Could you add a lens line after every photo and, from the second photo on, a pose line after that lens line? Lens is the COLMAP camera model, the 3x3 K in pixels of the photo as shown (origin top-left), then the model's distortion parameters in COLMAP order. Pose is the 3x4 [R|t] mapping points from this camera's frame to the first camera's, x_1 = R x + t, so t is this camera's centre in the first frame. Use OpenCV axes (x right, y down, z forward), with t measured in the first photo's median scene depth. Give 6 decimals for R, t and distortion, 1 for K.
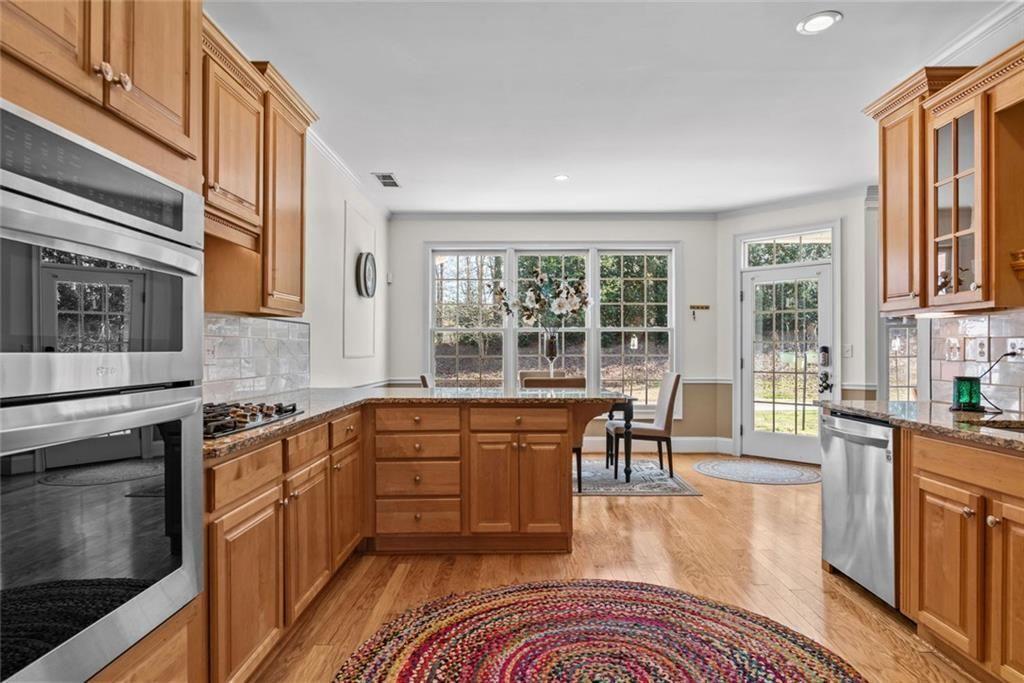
lens RADIAL K [[585.7, 0, 513.7], [0, 585.7, 354.6], [0, 0, 1]] dist [-0.012738, 0.001562]
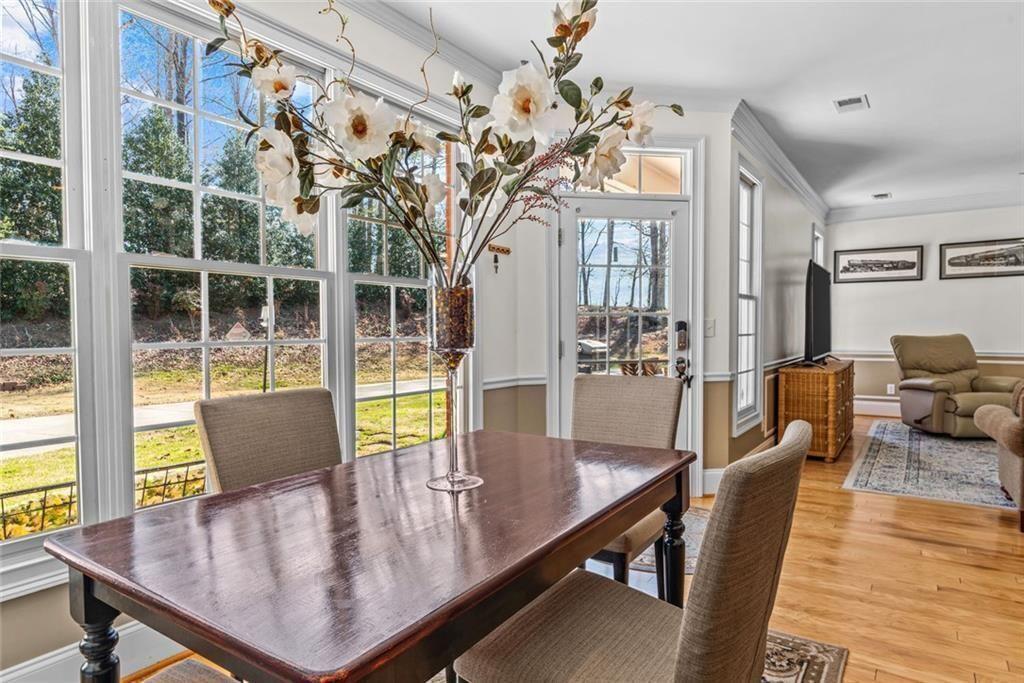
lens RADIAL K [[585.7, 0, 514.9], [0, 585.7, 346.8], [0, 0, 1]] dist [-0.012738, 0.001562]
pose [[0.566685, -0.026621, 0.823504, -0.144553], [0.012469, 0.999641, 0.023735, -0.003030], [-0.823840, -0.003182, 0.566813, 0.771815]]
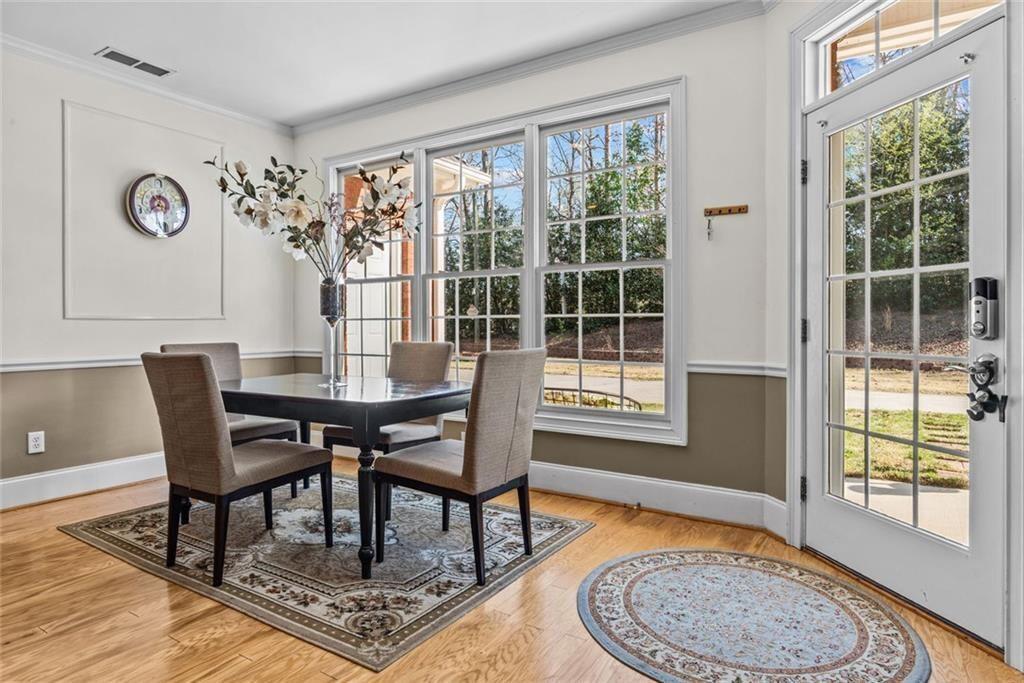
lens RADIAL K [[585.7, 0, 514.7], [0, 585.7, 338.9], [0, 0, 1]] dist [-0.012738, 0.001562]
pose [[0.849460, 0.010216, -0.527555, 0.481001], [0.000656, 0.999791, 0.020417, 0.012852], [0.527653, -0.017690, 0.849276, 0.586325]]
